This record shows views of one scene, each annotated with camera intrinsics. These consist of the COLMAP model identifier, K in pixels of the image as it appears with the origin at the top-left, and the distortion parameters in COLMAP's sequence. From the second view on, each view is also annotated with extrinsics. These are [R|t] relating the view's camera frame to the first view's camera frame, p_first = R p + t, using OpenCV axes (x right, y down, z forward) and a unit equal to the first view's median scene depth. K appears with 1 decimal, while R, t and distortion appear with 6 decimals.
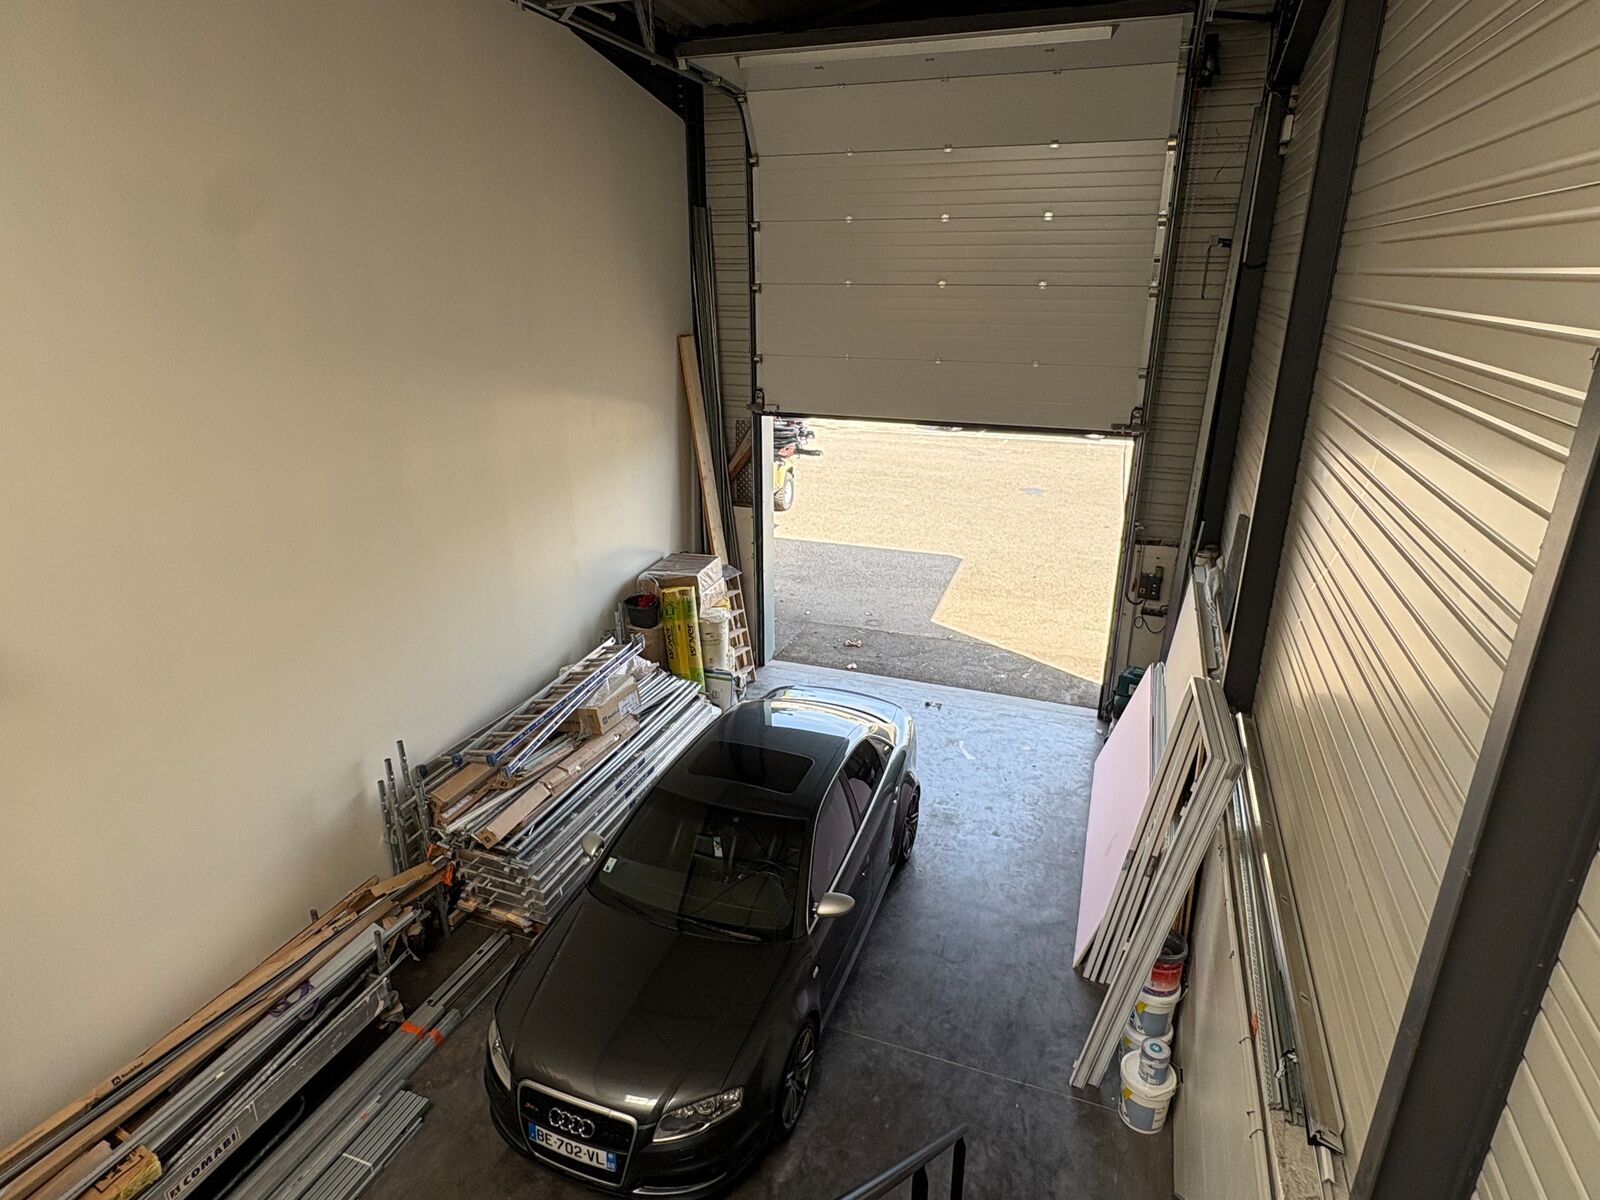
lens RADIAL K [[904.2, 0, 798.8], [0, 904.2, 600.3], [0, 0, 1]] dist [-0.002374, 0.000104]
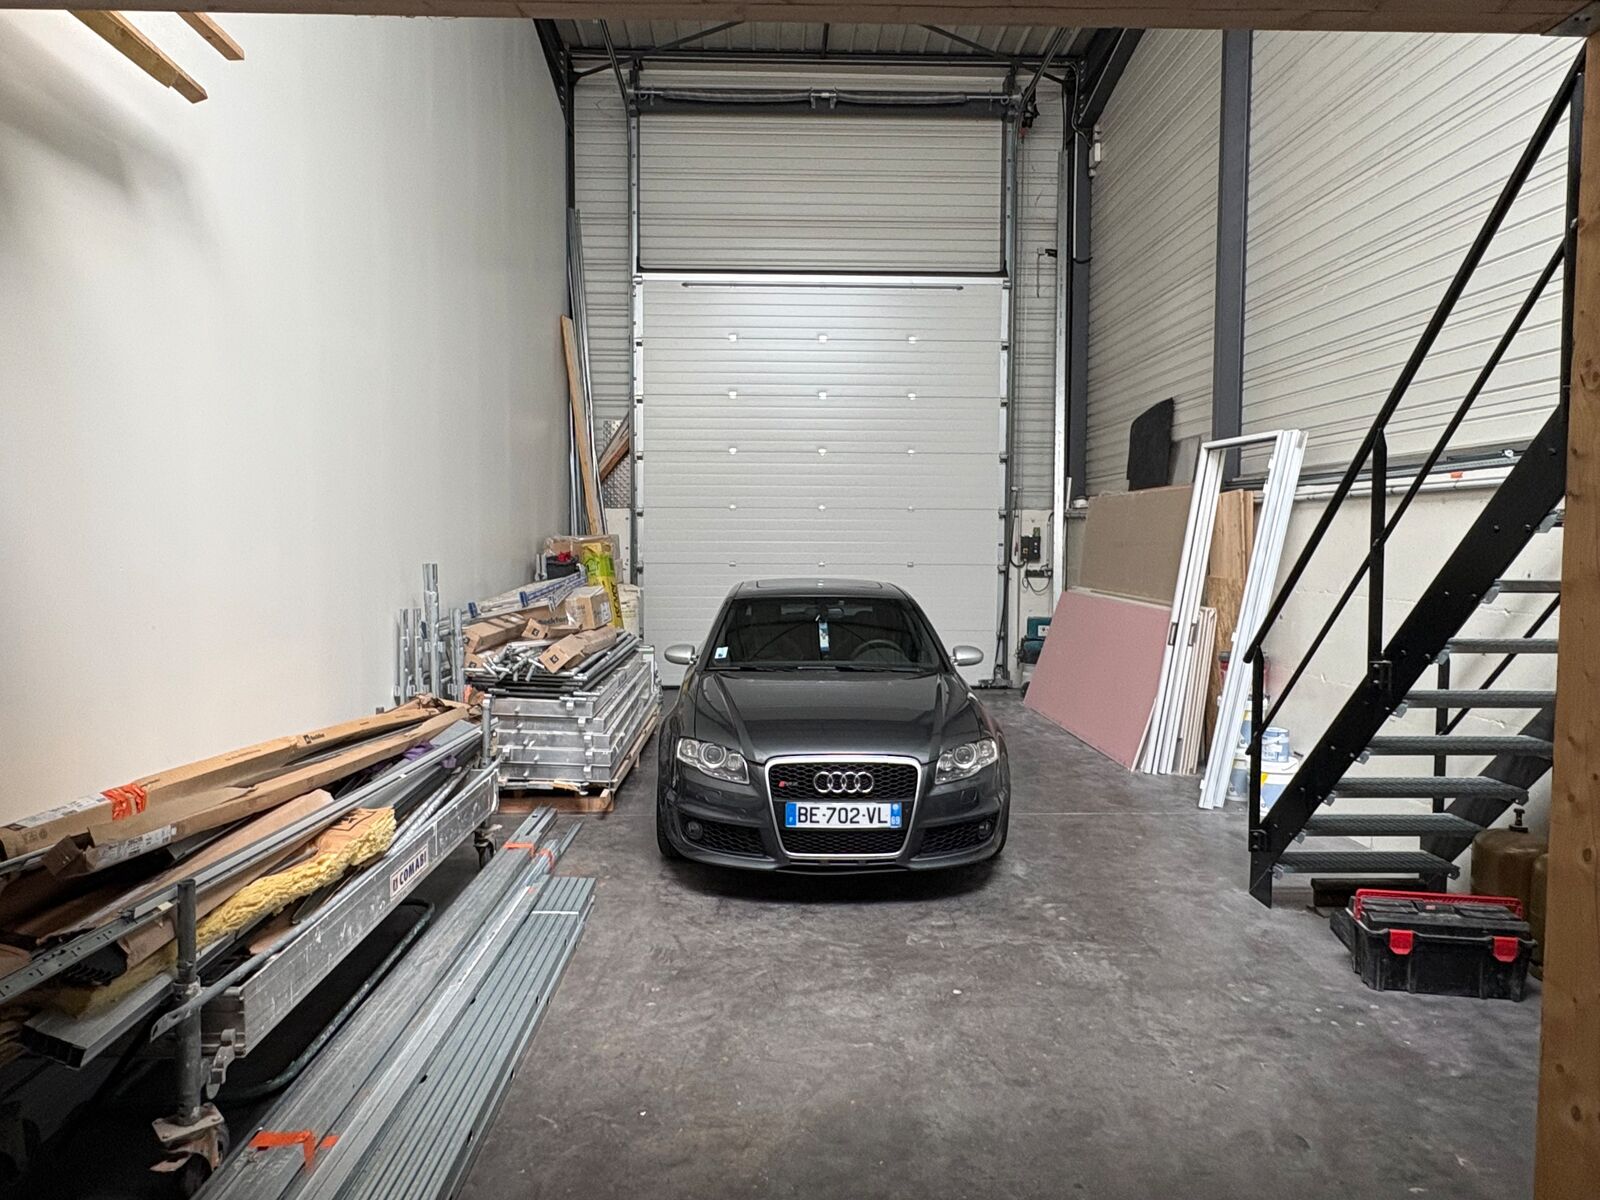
lens RADIAL K [[1016.1, 0, 797.5], [0, 1016.1, 599.5], [0, 0, 1]] dist [-0.005250, -0.000011]
pose [[0.926215, -0.020176, 0.376455, -0.586086], [0.126697, 0.957146, -0.260421, 0.582879], [-0.355069, 0.288902, 0.889079, 0.072648]]
